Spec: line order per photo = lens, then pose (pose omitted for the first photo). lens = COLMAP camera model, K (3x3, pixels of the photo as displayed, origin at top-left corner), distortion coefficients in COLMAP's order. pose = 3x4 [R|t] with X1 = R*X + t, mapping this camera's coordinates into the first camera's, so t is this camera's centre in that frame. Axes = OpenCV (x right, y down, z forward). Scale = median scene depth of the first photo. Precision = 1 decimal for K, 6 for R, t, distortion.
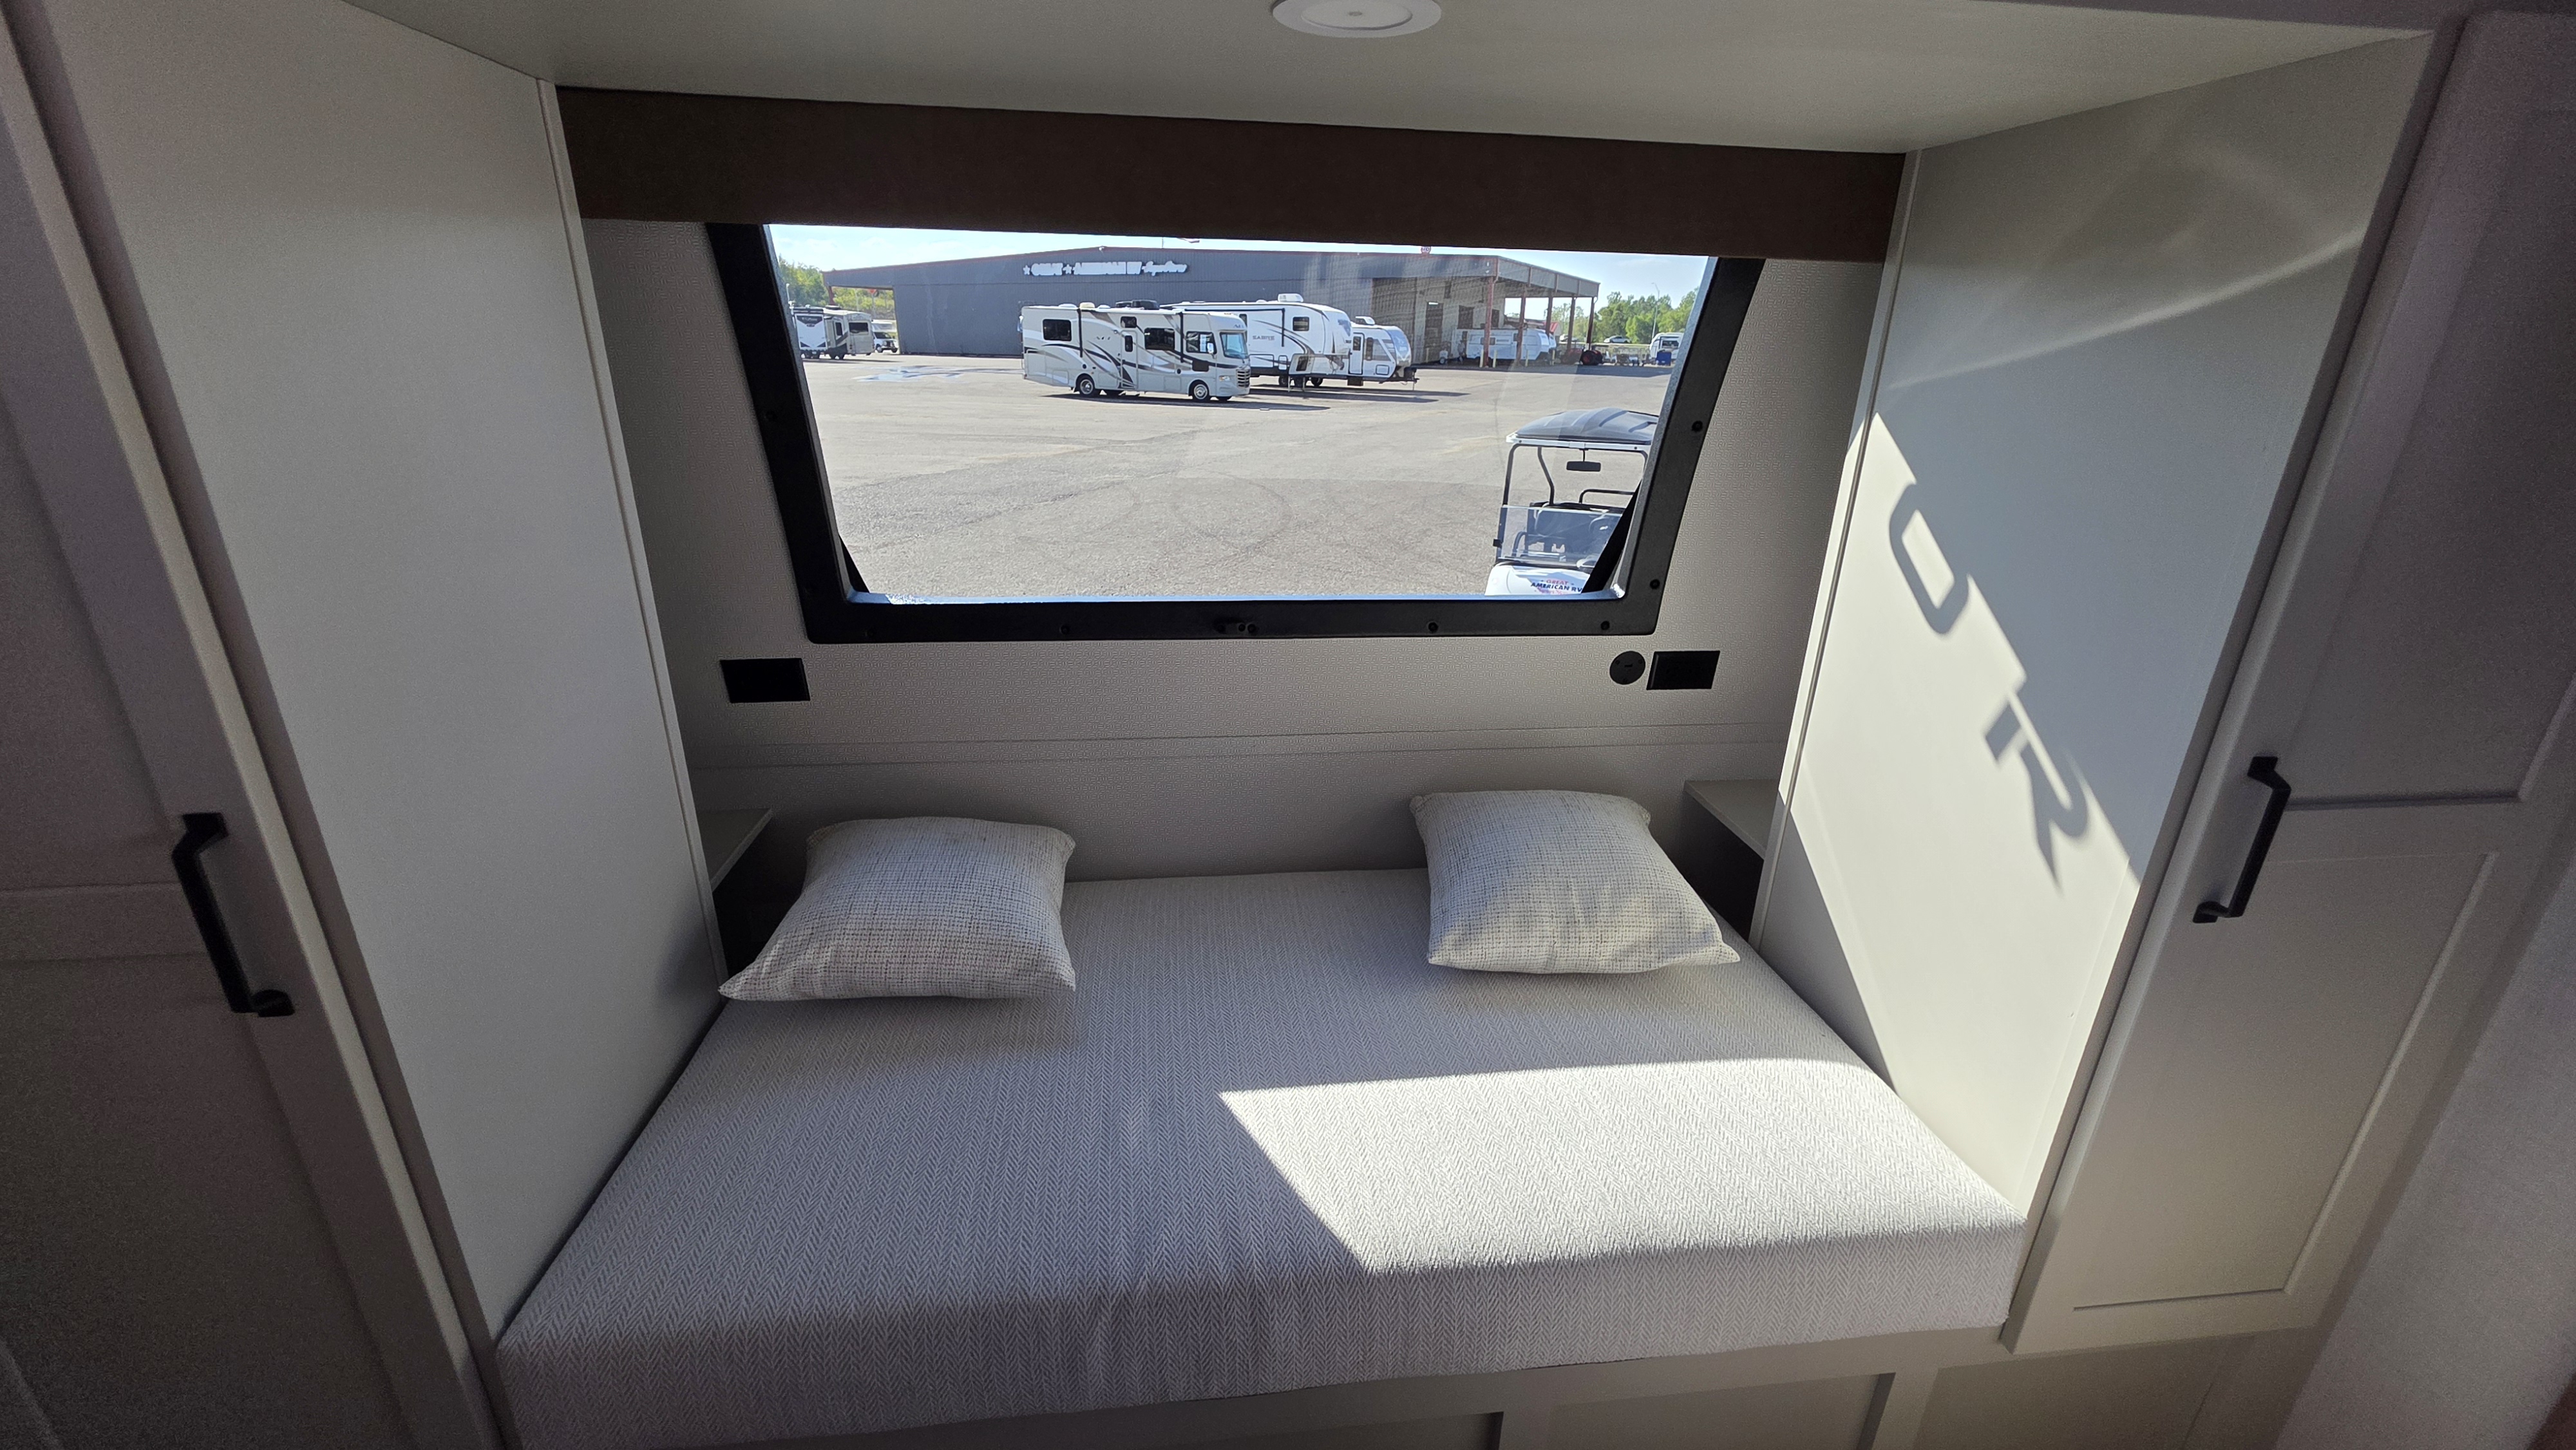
lens RADIAL K [[1035.2, 0, 1292.9], [0, 1035.2, 722.5], [0, 0, 1]] dist [0.002112, -0.000469]
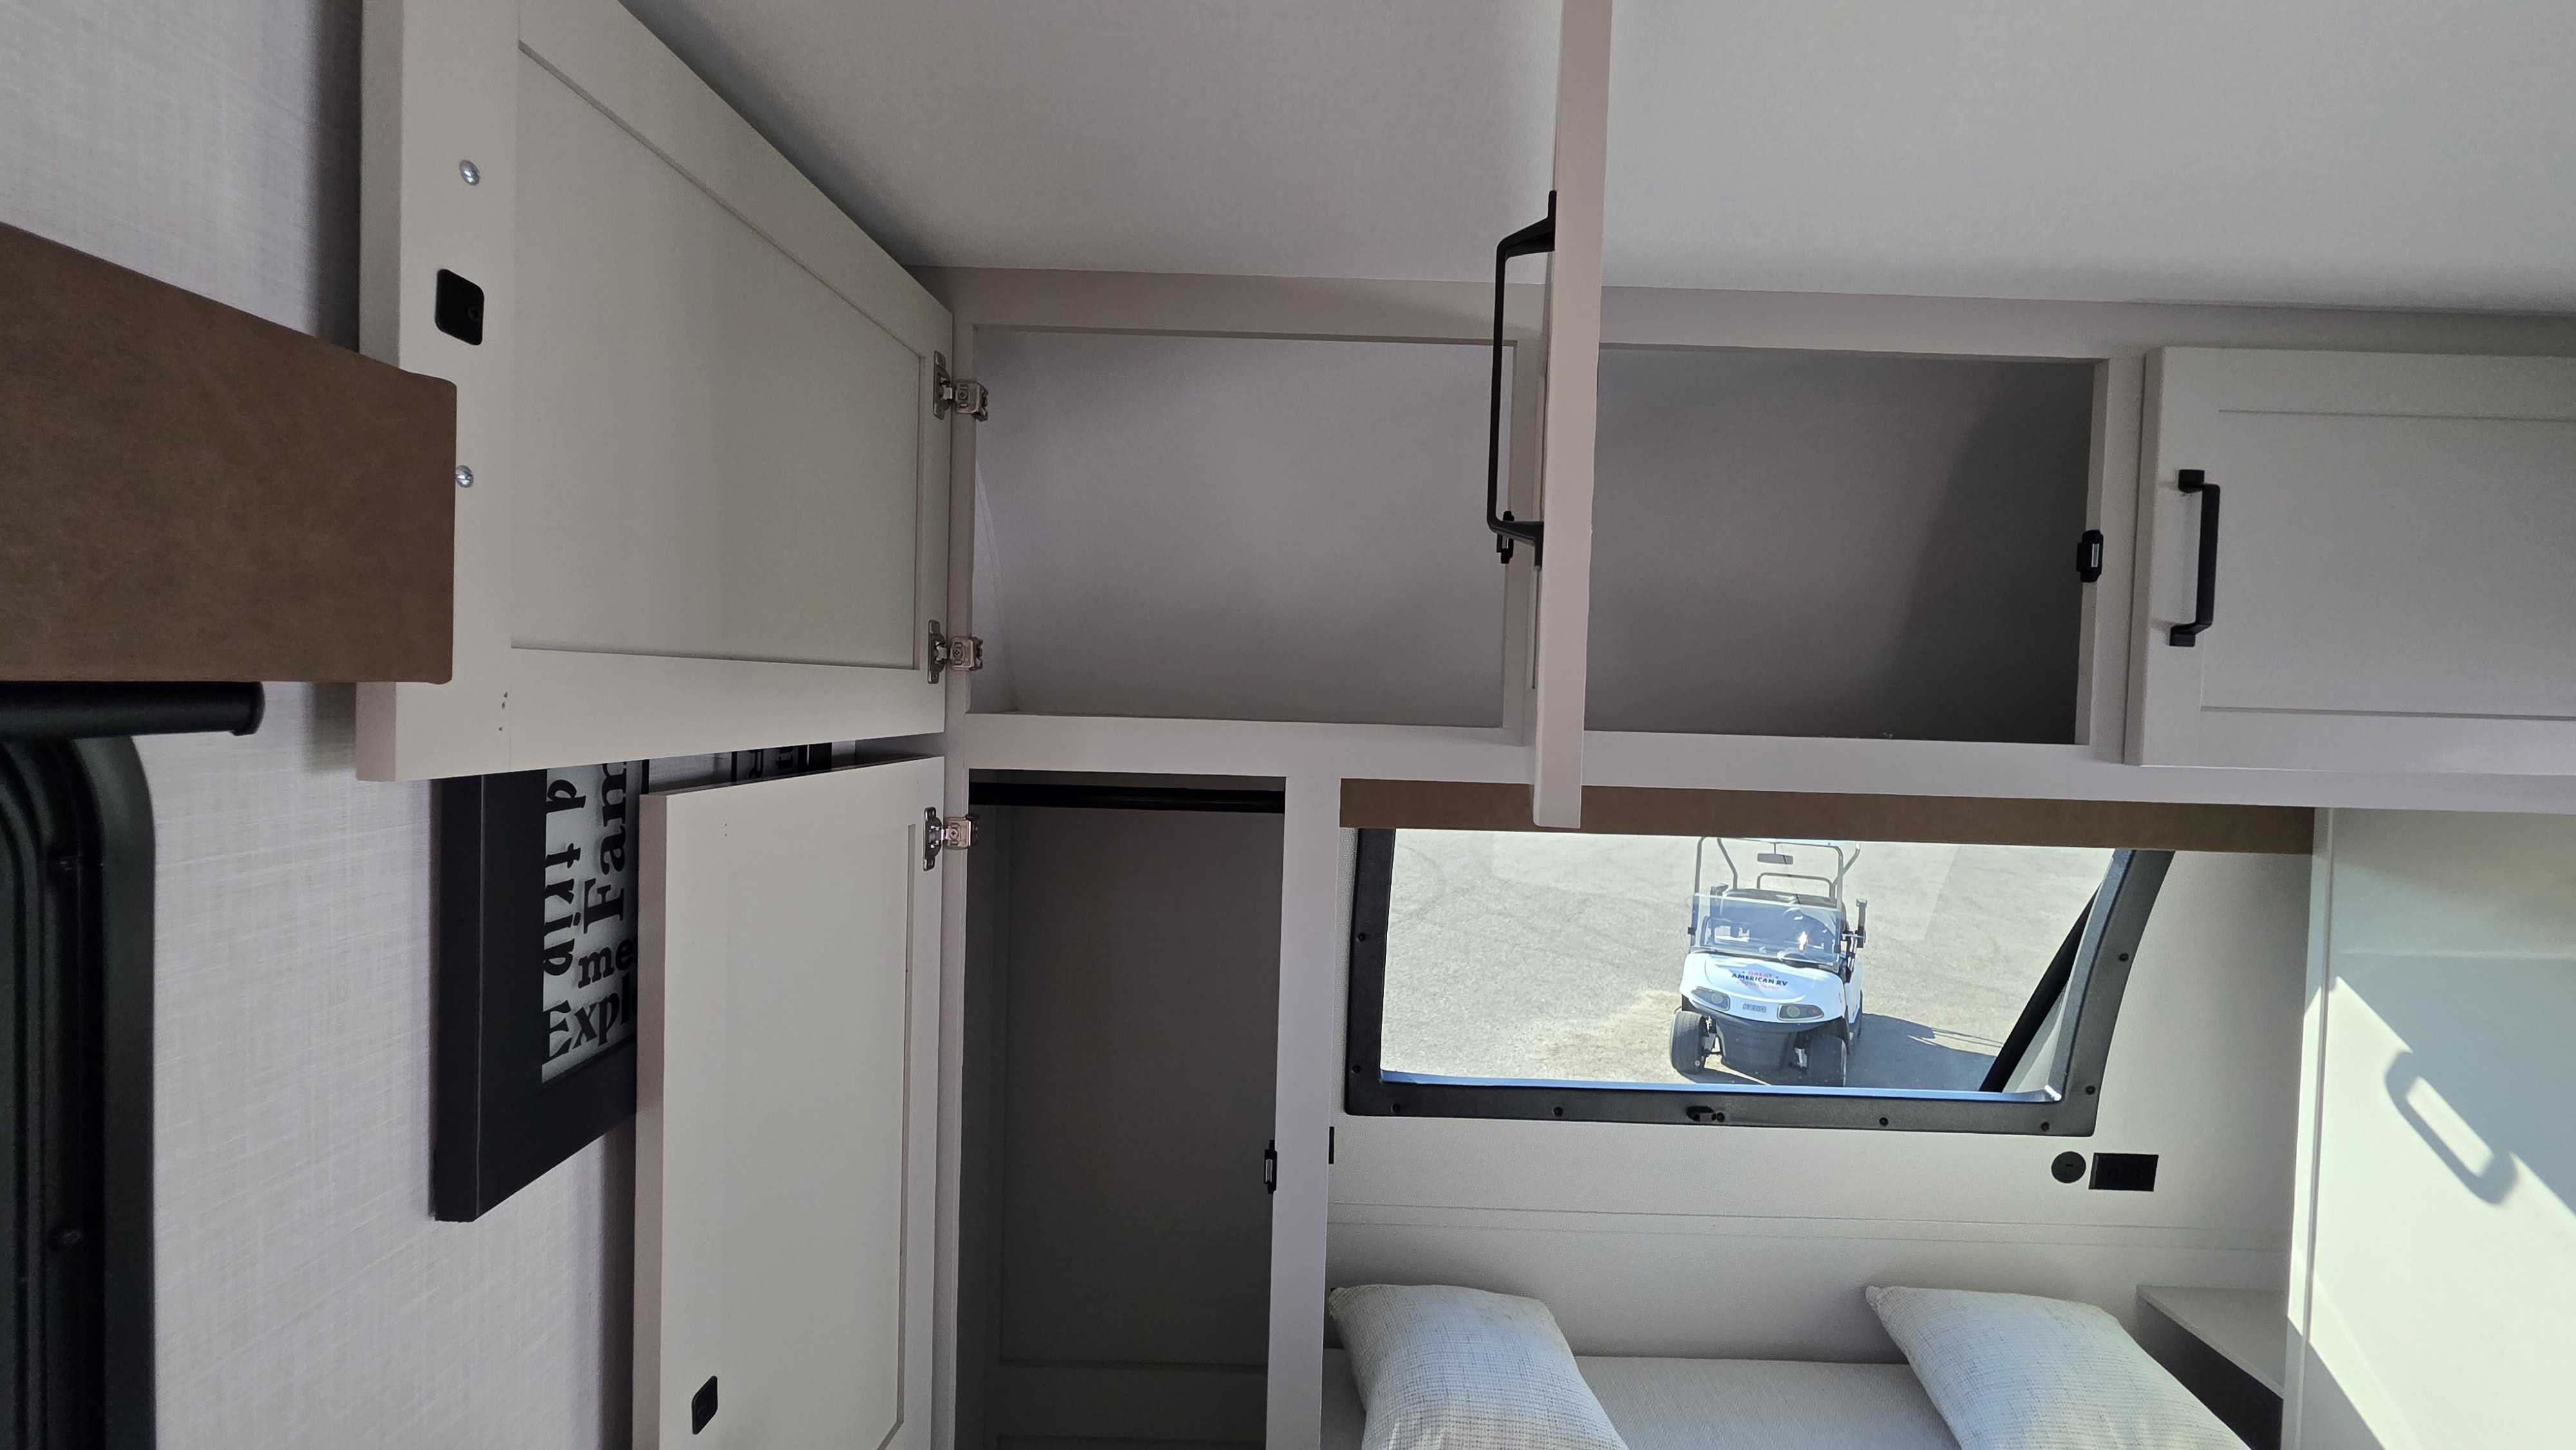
lens RADIAL K [[1035.2, 0, 1299.6], [0, 1035.2, 727.0], [0, 0, 1]] dist [0.002112, -0.000469]
pose [[0.994008, 0.011492, -0.108703, -0.394313], [-0.045936, 0.946299, -0.320013, -0.115128], [0.099188, 0.323089, 0.941156, -0.258409]]
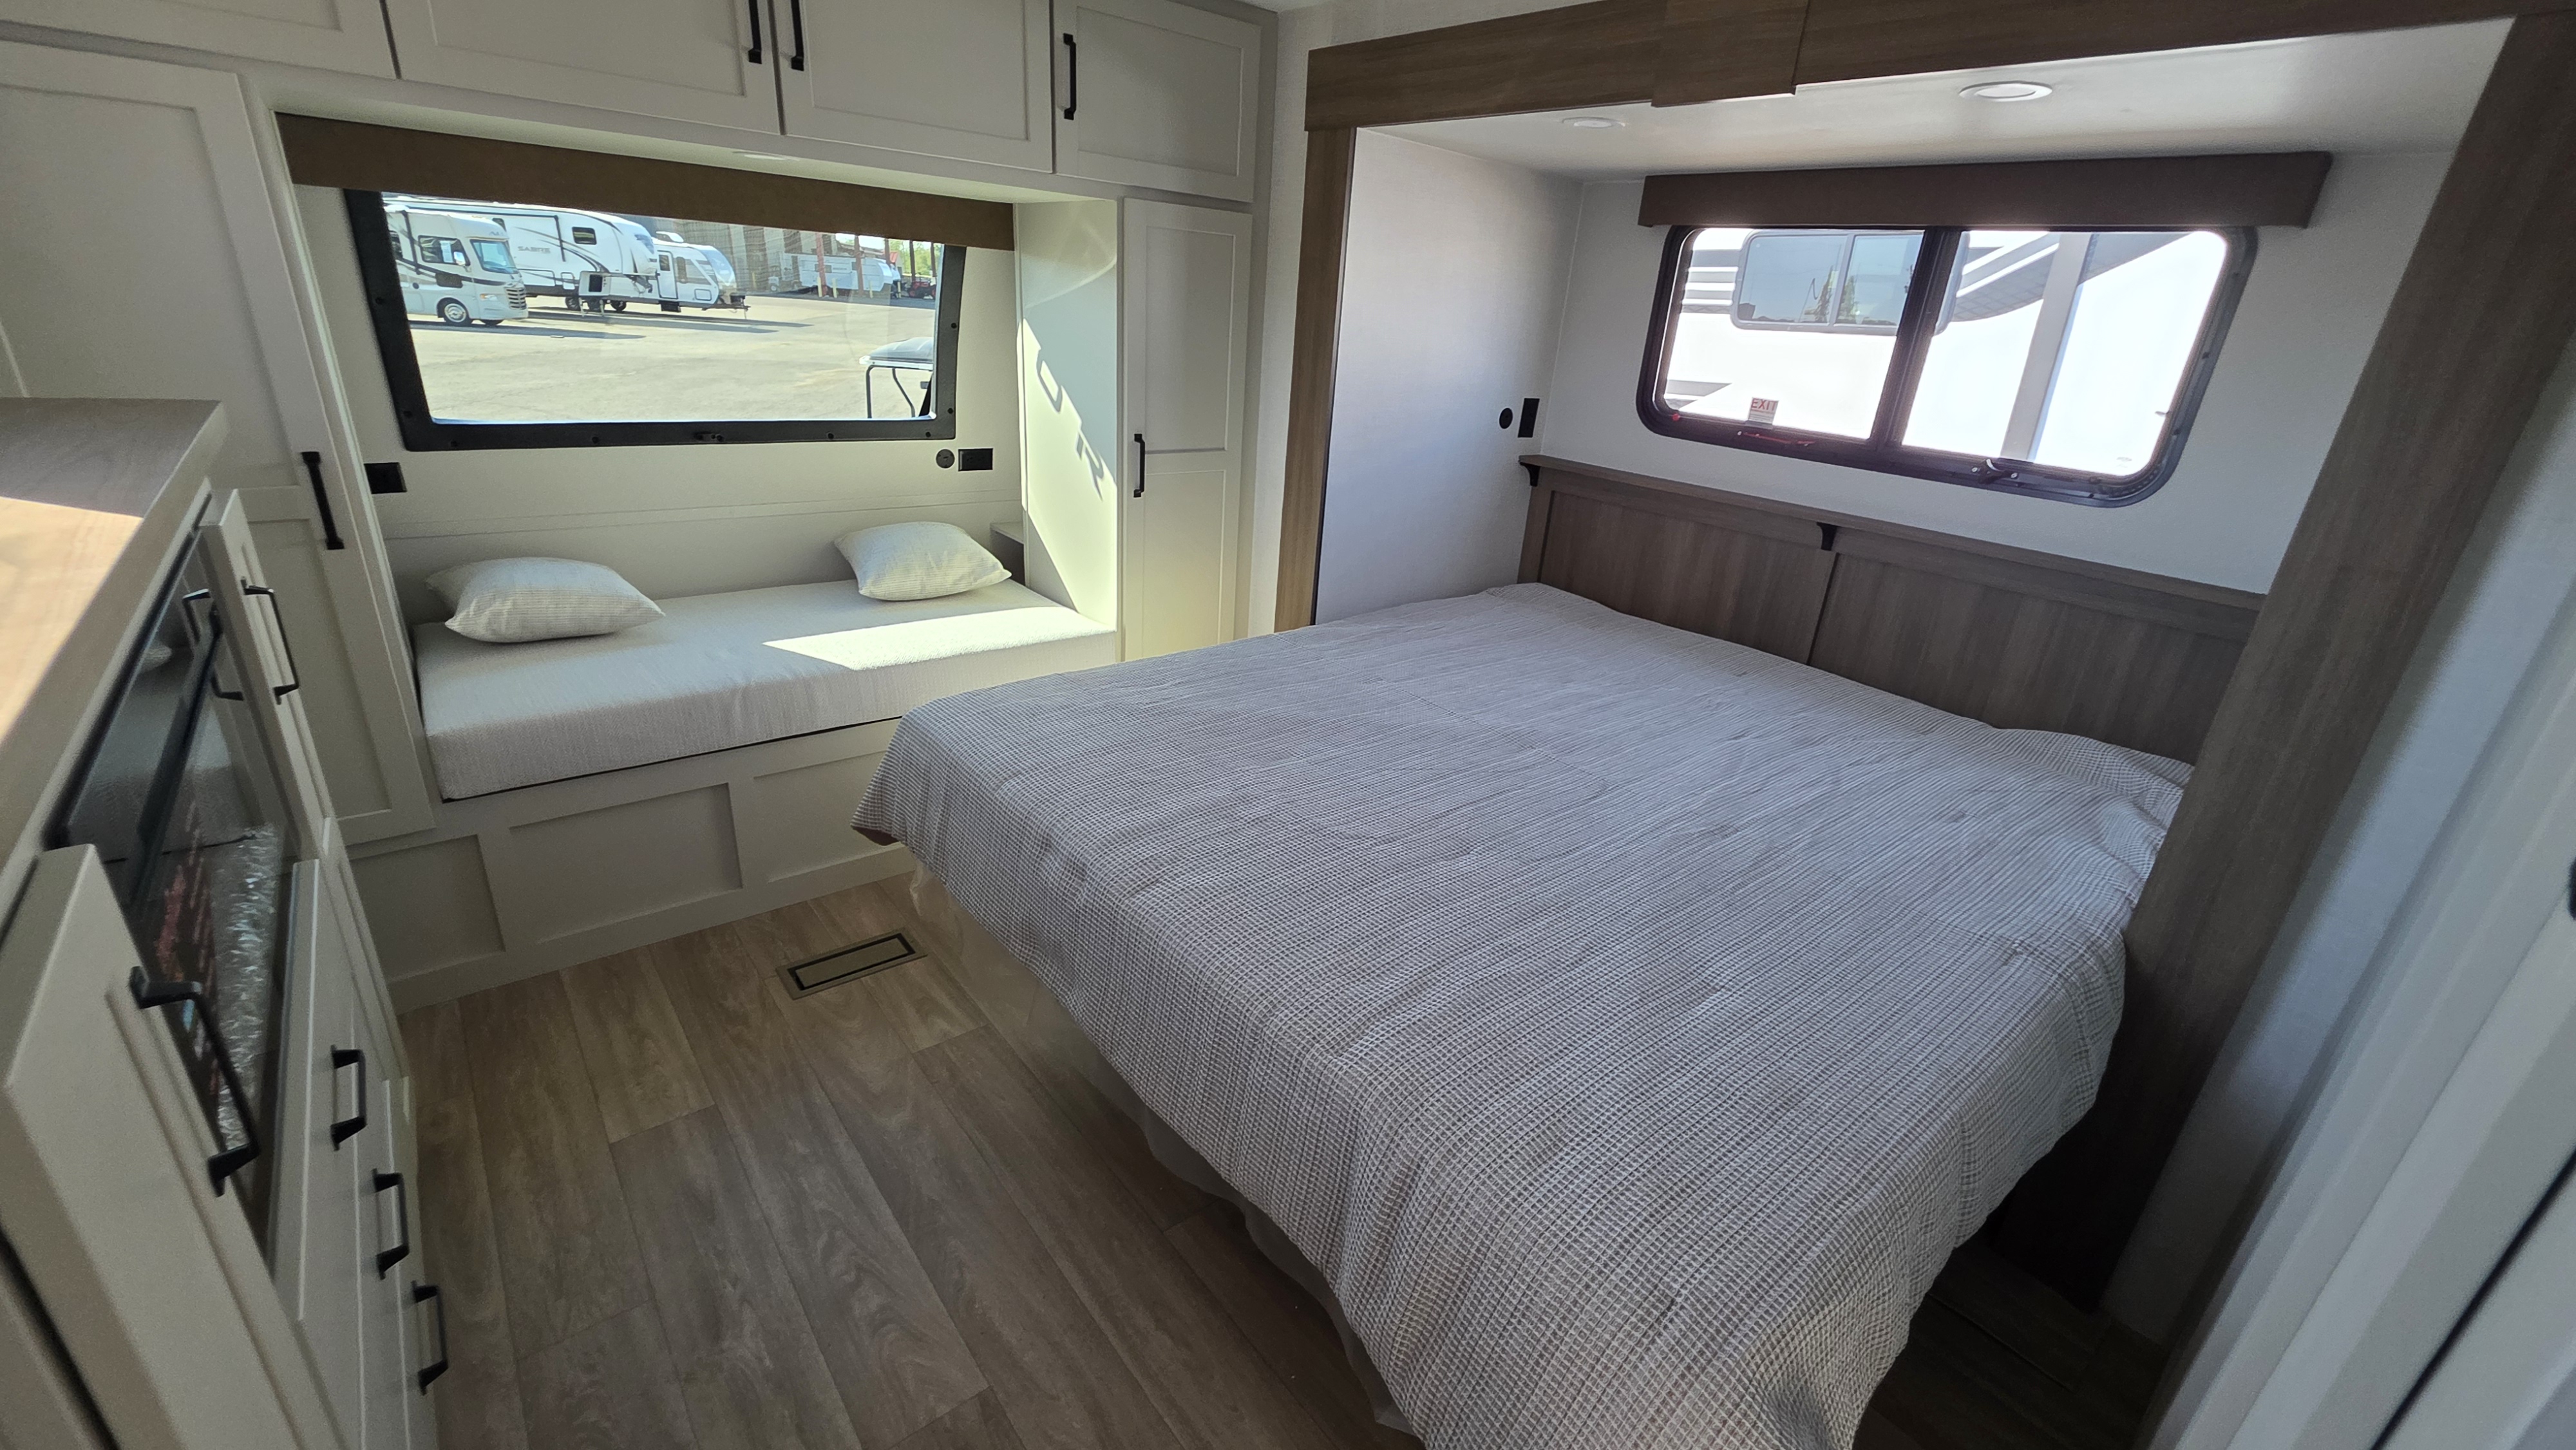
lens RADIAL K [[1035.2, 0, 1300.0], [0, 1035.2, 713.9], [0, 0, 1]] dist [0.002112, -0.000469]
pose [[0.837920, -0.167172, 0.519561, -0.213594], [0.142497, 0.985928, 0.087416, 0.368607], [-0.526863, 0.000788, 0.849950, -1.043460]]
